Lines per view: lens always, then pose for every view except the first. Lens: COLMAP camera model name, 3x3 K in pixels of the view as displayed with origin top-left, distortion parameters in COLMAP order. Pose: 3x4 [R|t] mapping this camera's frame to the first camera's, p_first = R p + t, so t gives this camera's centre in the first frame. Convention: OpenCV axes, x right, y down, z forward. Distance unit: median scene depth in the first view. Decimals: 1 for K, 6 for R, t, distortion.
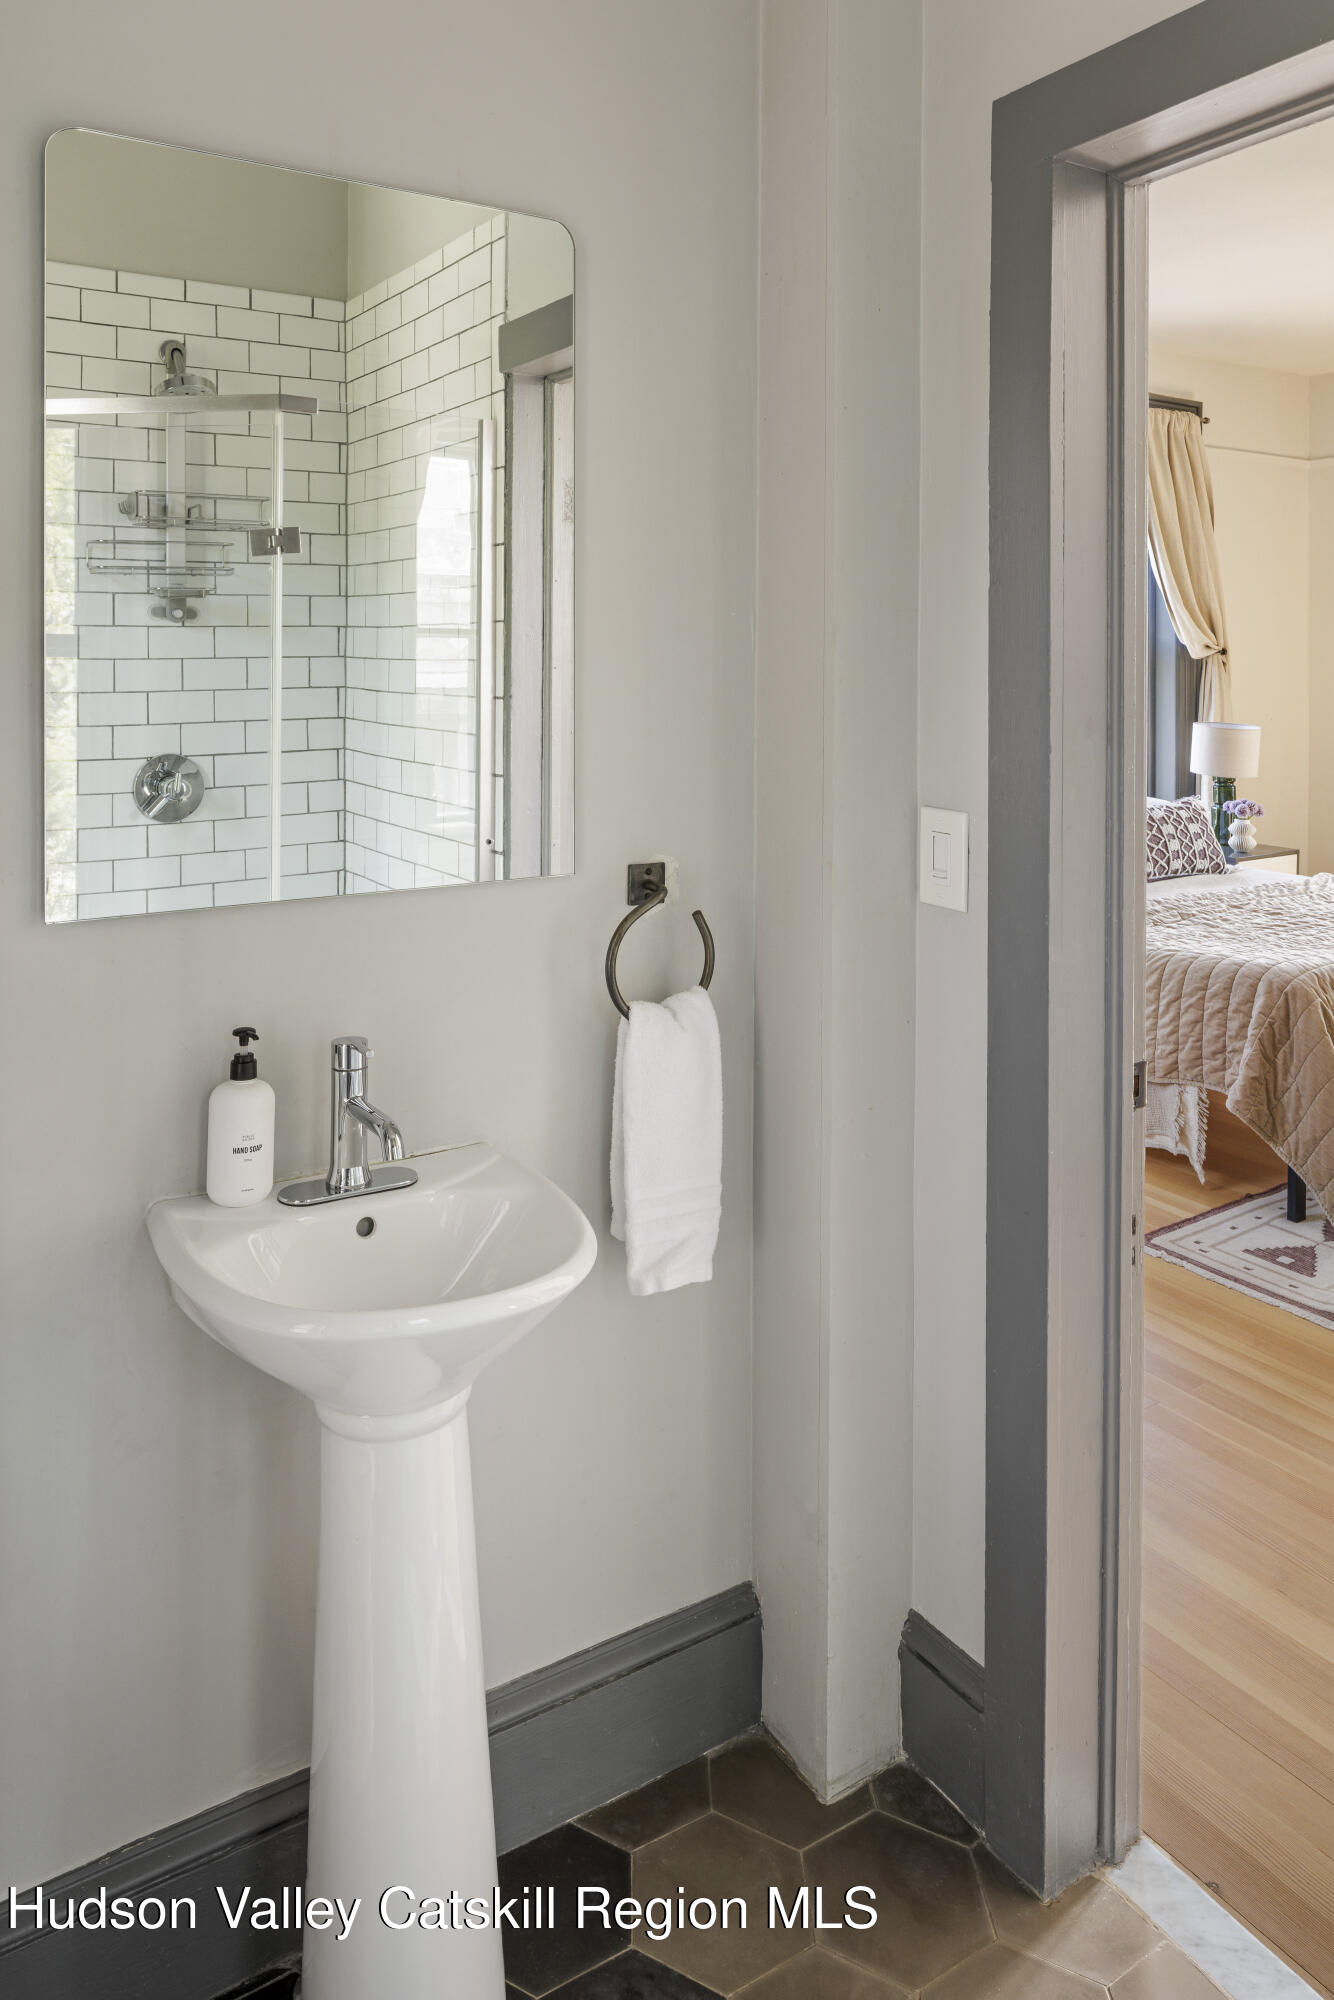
lens RADIAL K [[1349.6, 0, 664.3], [0, 1349.6, 673.6], [0, 0, 1]] dist [-0.010400, -0.006006]
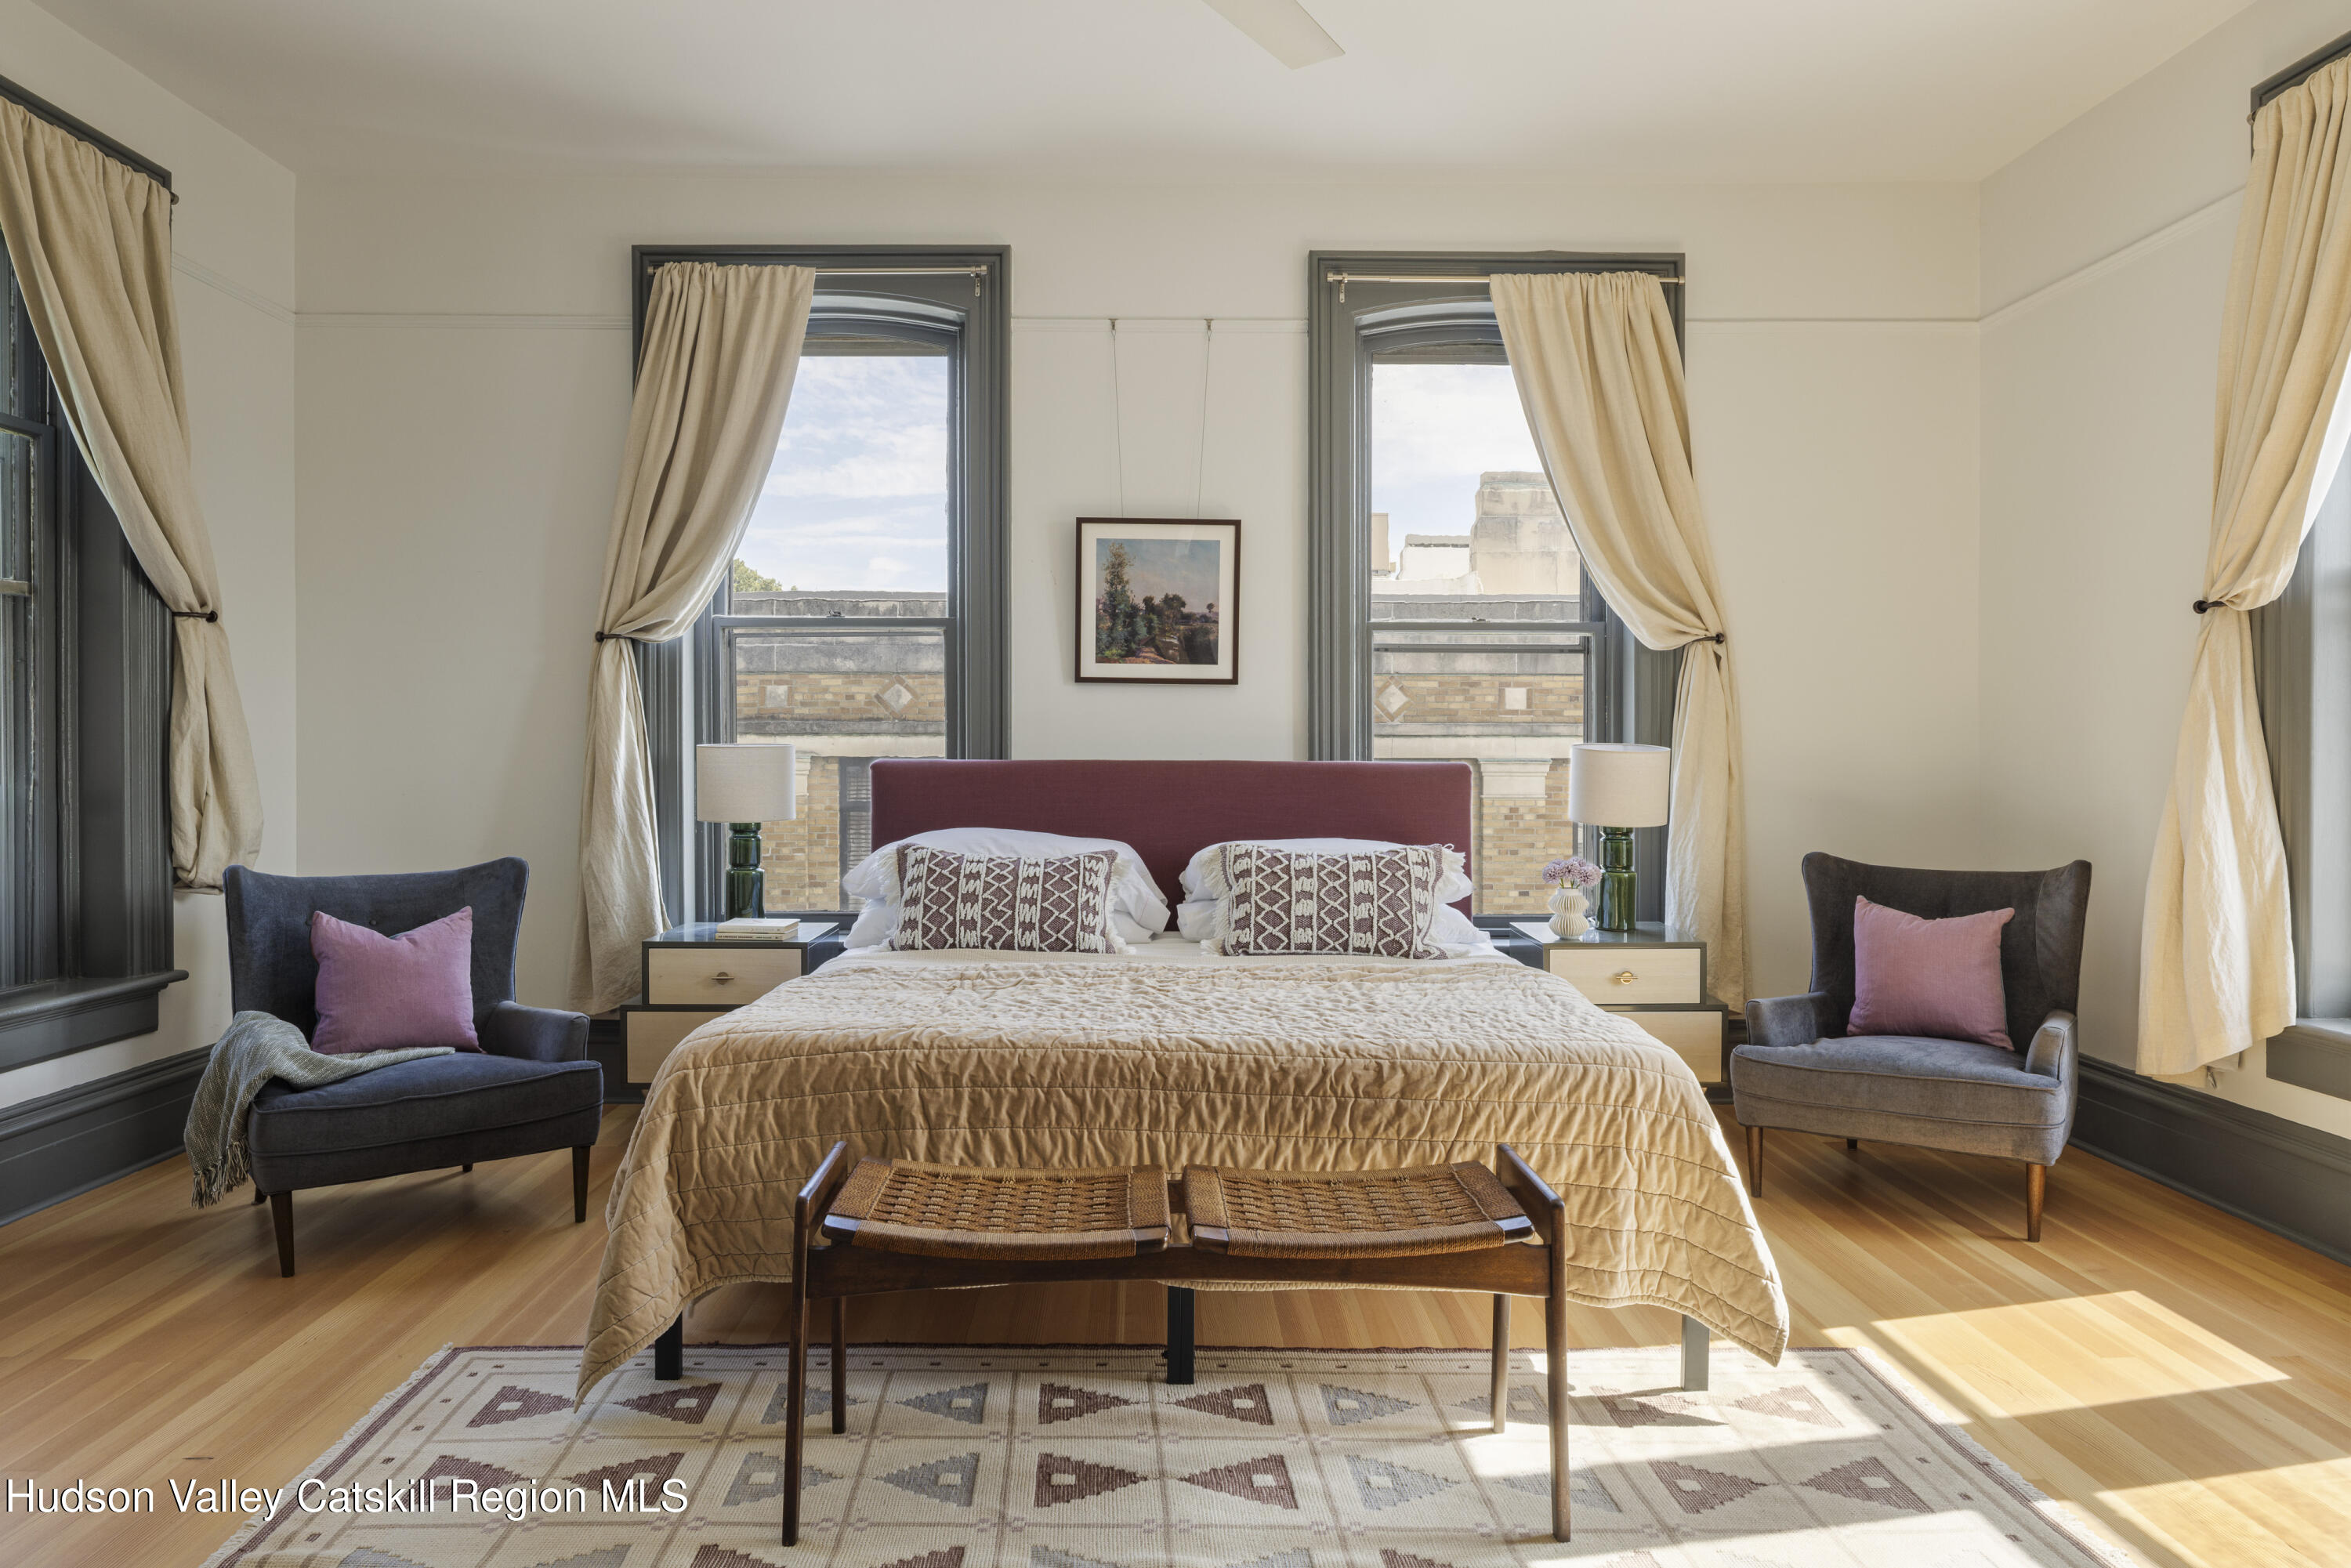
lens RADIAL K [[1586.4, 0, 1169.8], [0, 1586.4, 775.1], [0, 0, 1]] dist [-0.010400, -0.006006]
pose [[0.854891, 0.009265, -0.518724, 1.048001], [-0.002344, 0.999899, 0.013997, 0.069719], [0.518802, -0.010750, 0.854827, 0.393903]]
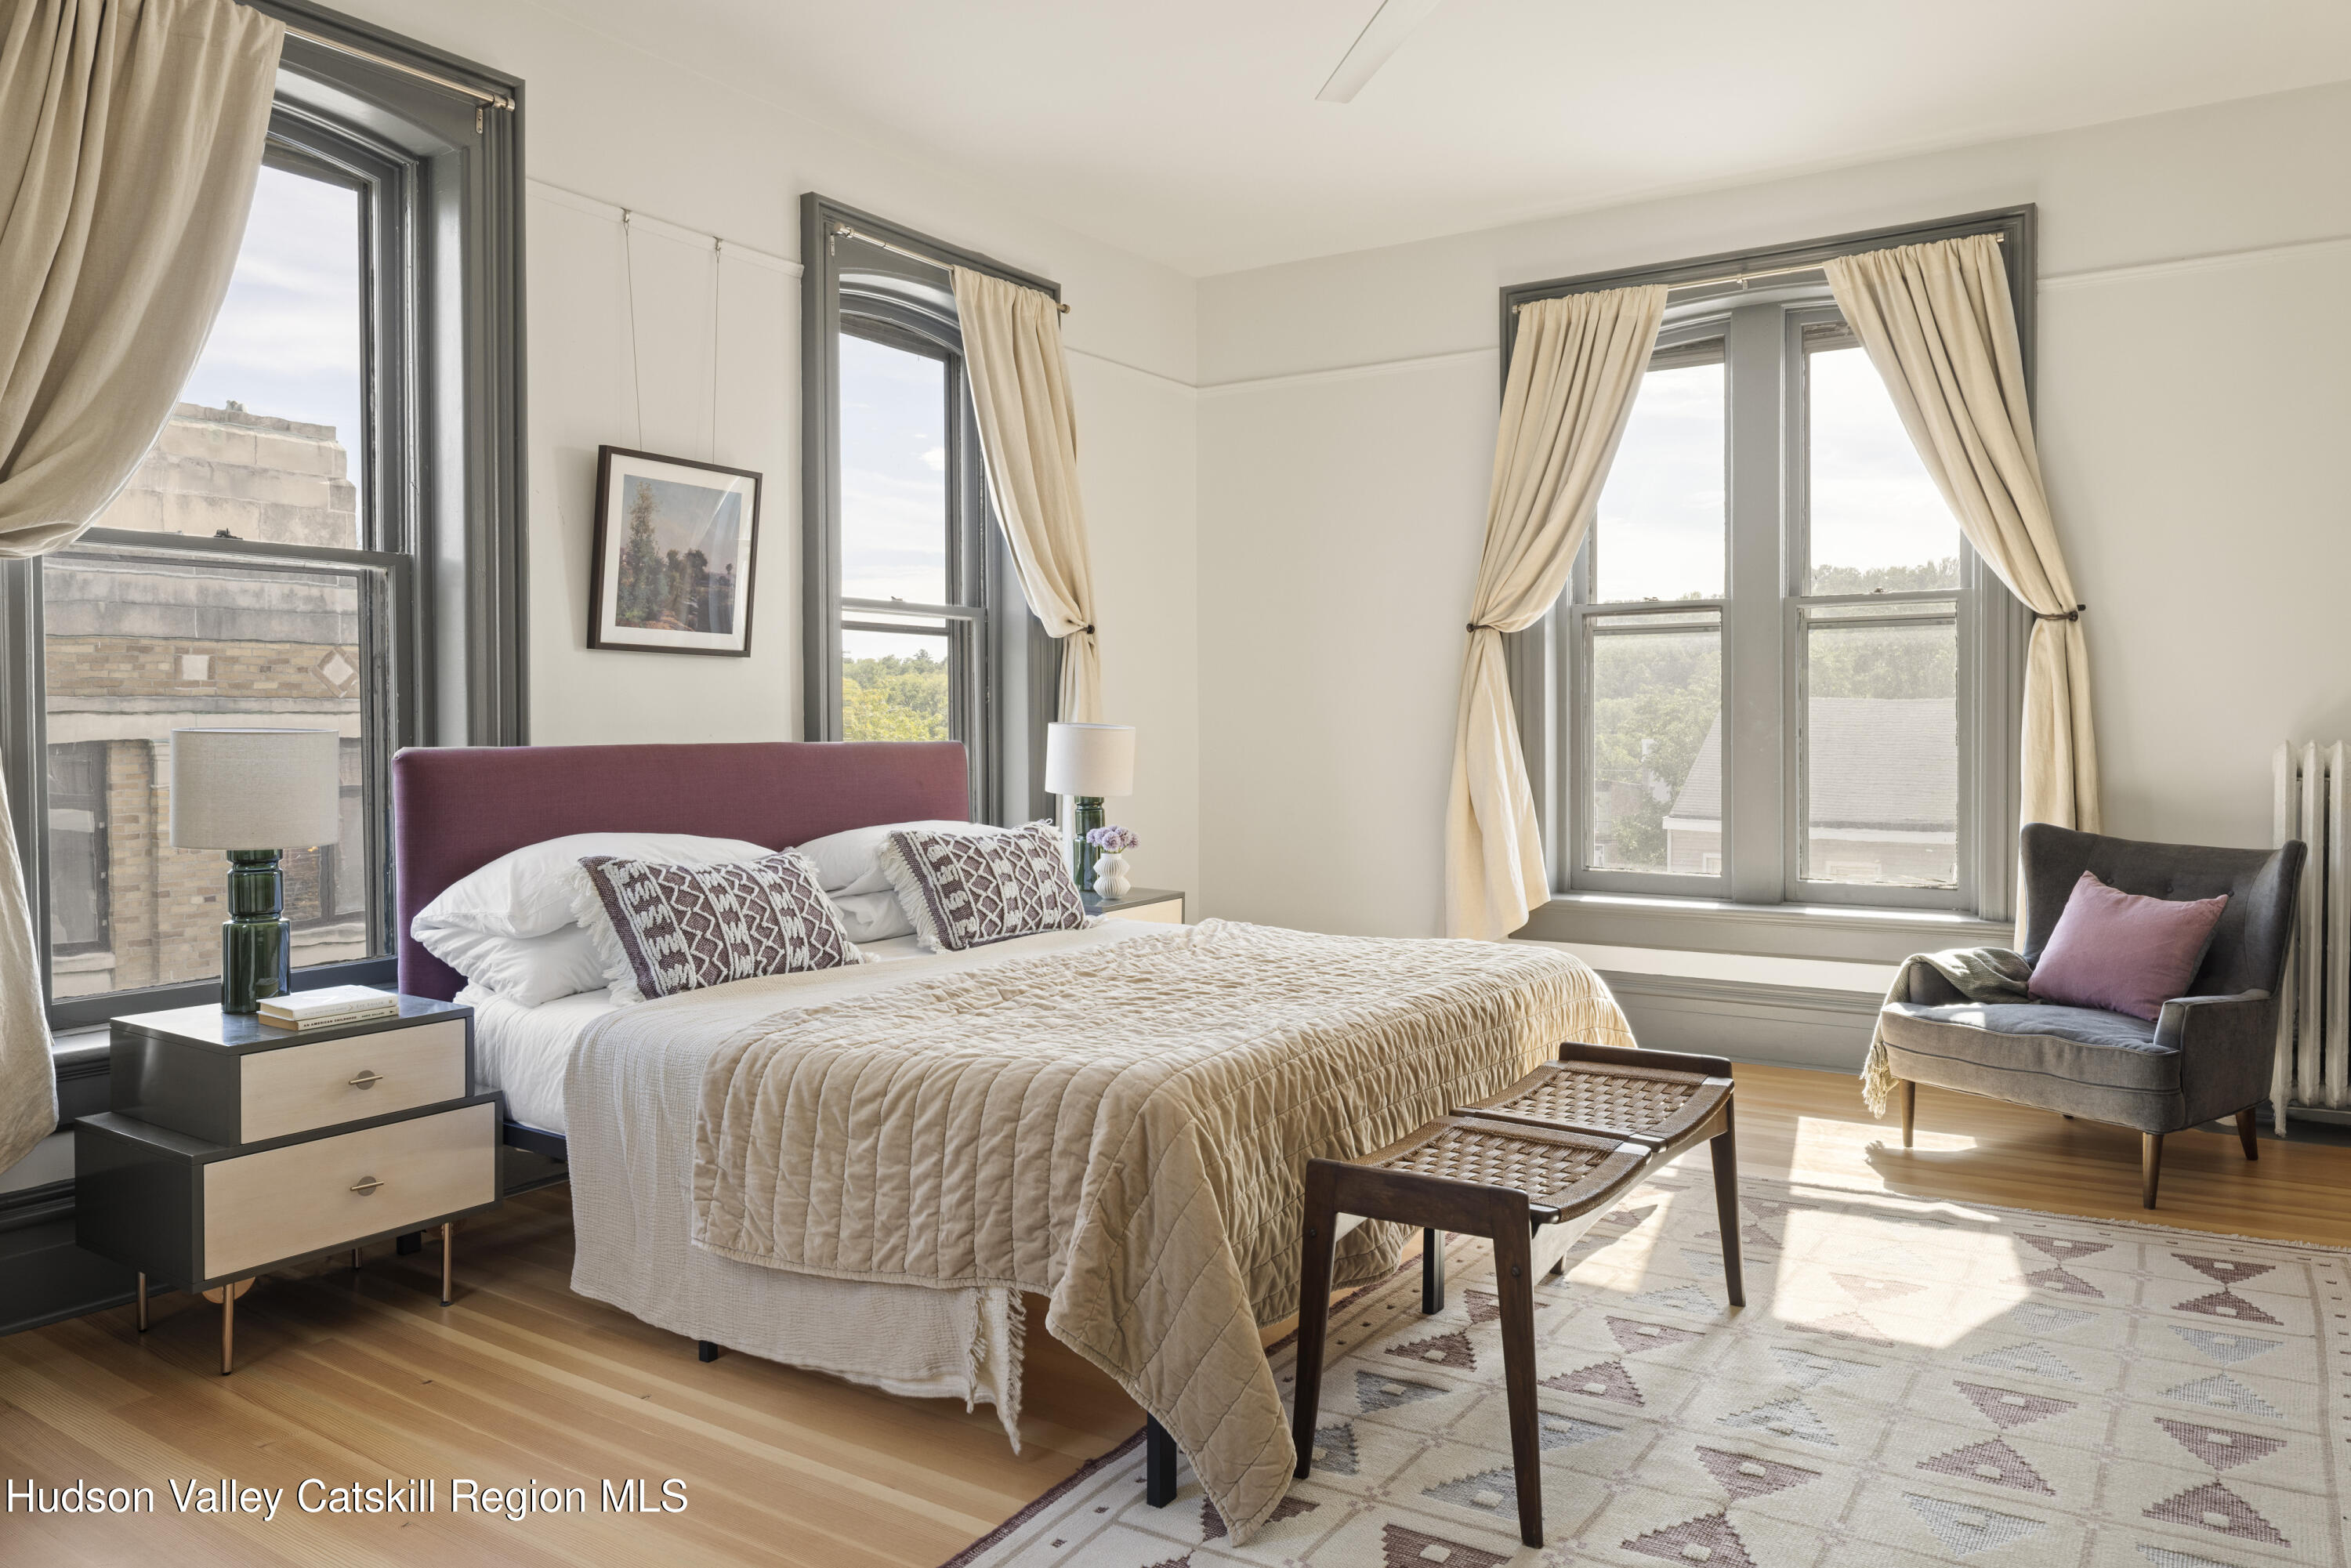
lens RADIAL K [[1586.4, 0, 1187.2], [0, 1586.4, 748.4], [0, 0, 1]] dist [-0.010400, -0.006006]
pose [[0.908588, -0.012166, 0.417516, 0.183382], [0.006475, 0.999866, 0.015045, 0.064500], [-0.417643, -0.010966, 0.908545, 0.347516]]
